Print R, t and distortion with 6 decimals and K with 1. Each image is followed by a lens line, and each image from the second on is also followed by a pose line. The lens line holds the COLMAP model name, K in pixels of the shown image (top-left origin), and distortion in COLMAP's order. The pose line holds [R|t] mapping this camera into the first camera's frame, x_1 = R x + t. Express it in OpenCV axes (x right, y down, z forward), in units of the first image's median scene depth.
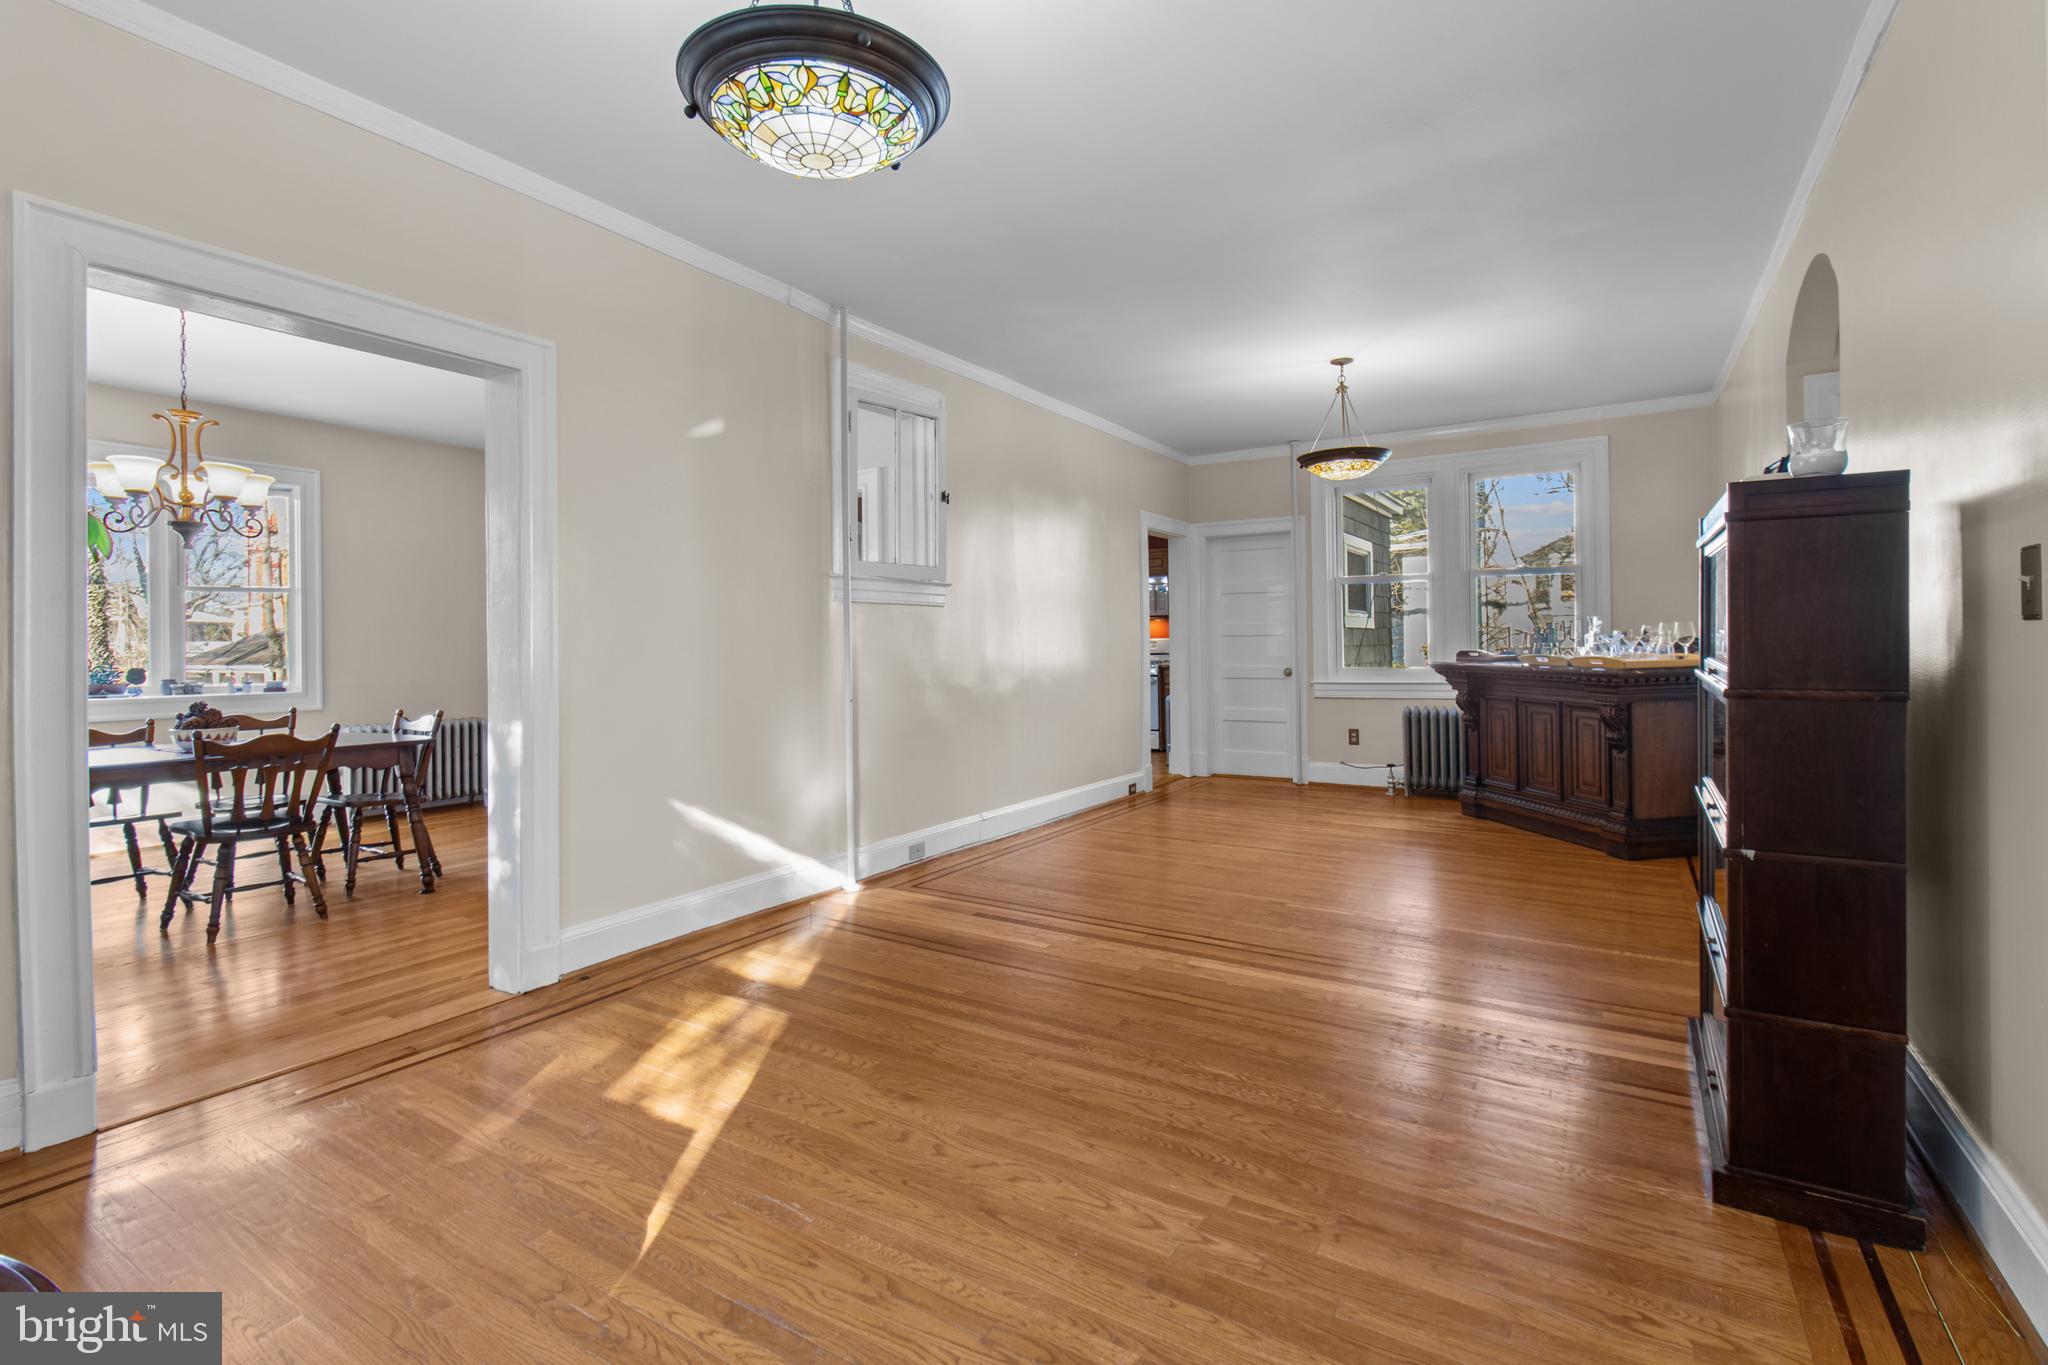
lens RADIAL K [[956.7, 0, 1028.3], [0, 956.7, 645.1], [0, 0, 1]] dist [0.000975, 0.000241]
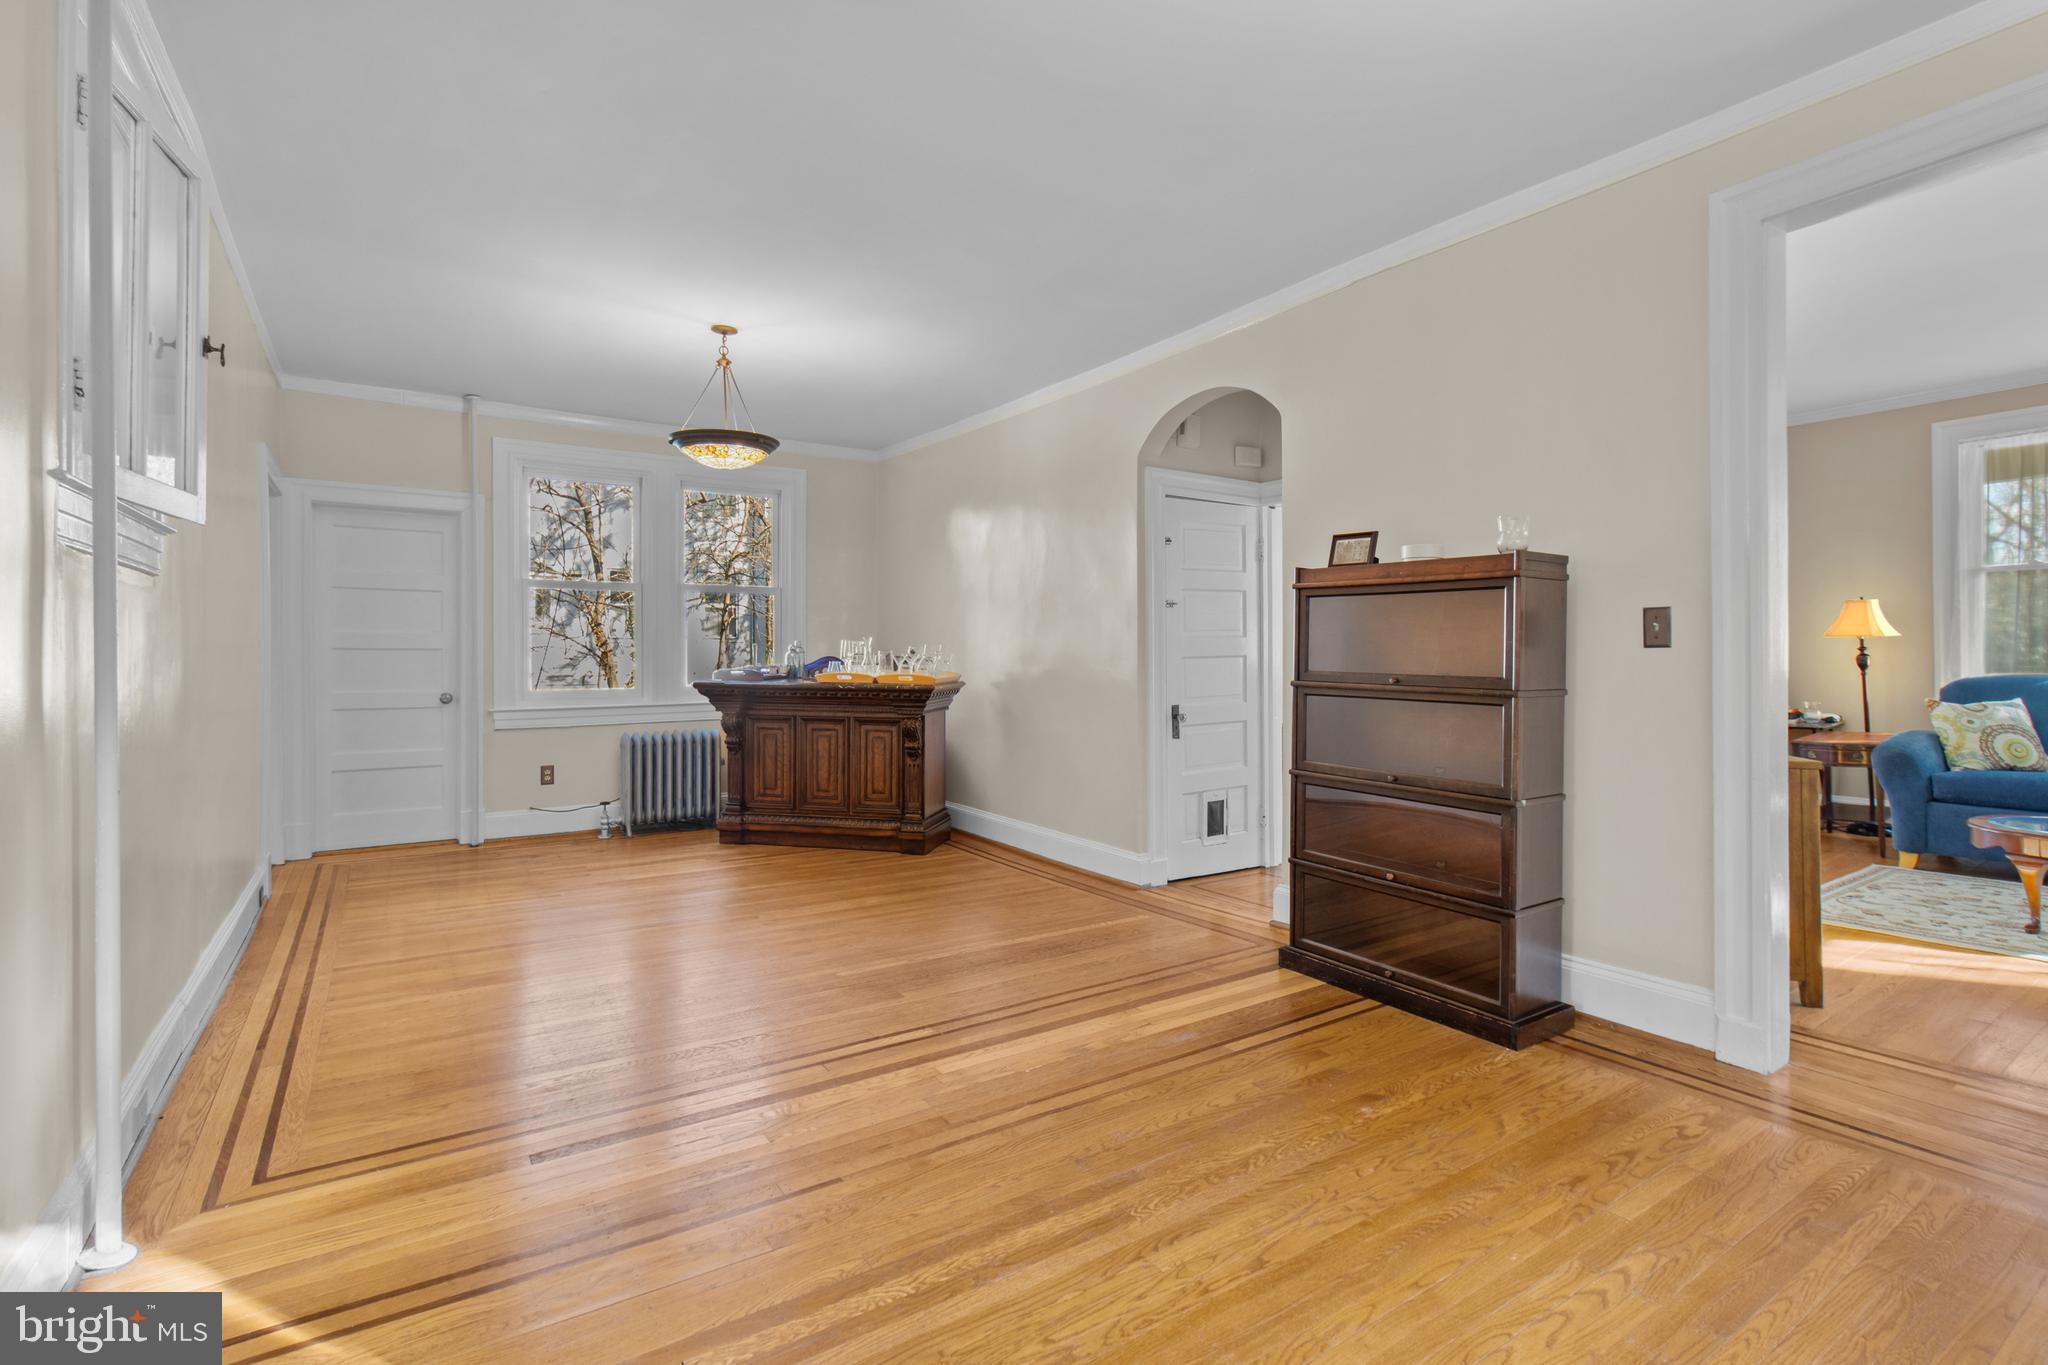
lens RADIAL K [[956.7, 0, 1022.1], [0, 956.7, 654.6], [0, 0, 1]] dist [0.000975, 0.000241]
pose [[0.406367, 0.012149, 0.913629, -0.318966], [-0.002660, 0.999923, -0.012113, 0.002520], [-0.913706, 0.002492, 0.406368, 0.385714]]
